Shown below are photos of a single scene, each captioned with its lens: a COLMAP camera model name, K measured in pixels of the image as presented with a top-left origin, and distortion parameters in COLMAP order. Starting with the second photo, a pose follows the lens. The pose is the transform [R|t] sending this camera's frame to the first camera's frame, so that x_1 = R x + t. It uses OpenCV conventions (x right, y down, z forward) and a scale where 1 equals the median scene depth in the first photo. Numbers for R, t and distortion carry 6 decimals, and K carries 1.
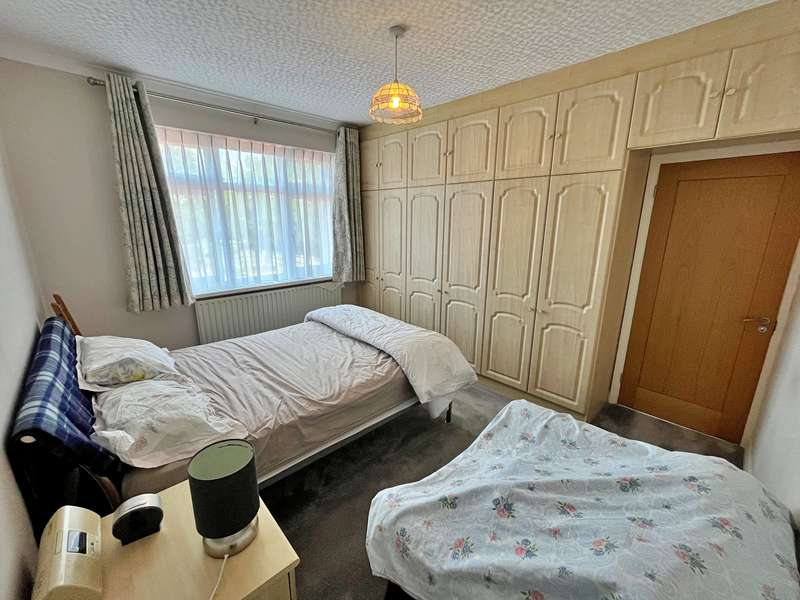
lens RADIAL K [[332.2, 0, 398.4], [0, 332.2, 300.9], [0, 0, 1]] dist [-0.001928, -0.000452]
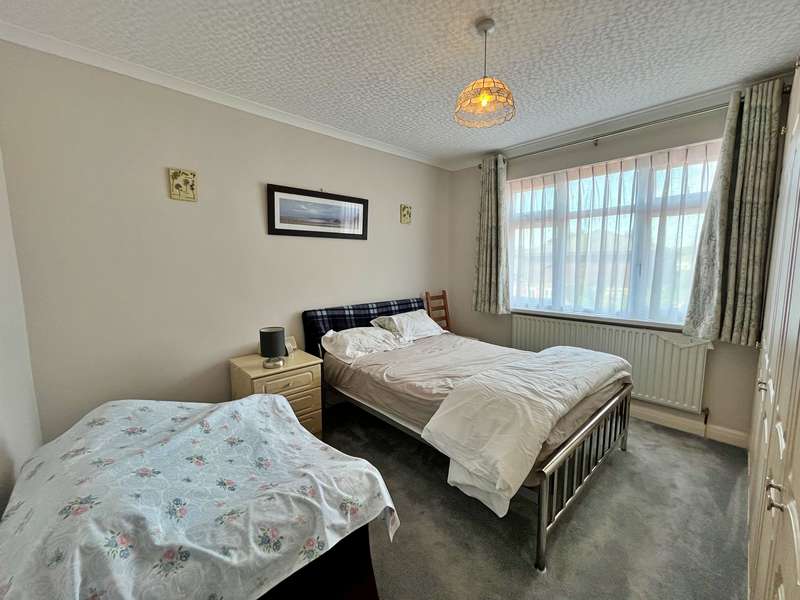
lens RADIAL K [[332.2, 0, 398.4], [0, 332.2, 300.9], [0, 0, 1]] dist [-0.001928, -0.000452]
pose [[-0.020543, 0.105325, -0.994226, 0.608378], [-0.237248, 0.965518, 0.107186, -0.076000], [0.971232, 0.238080, 0.005154, 0.580477]]
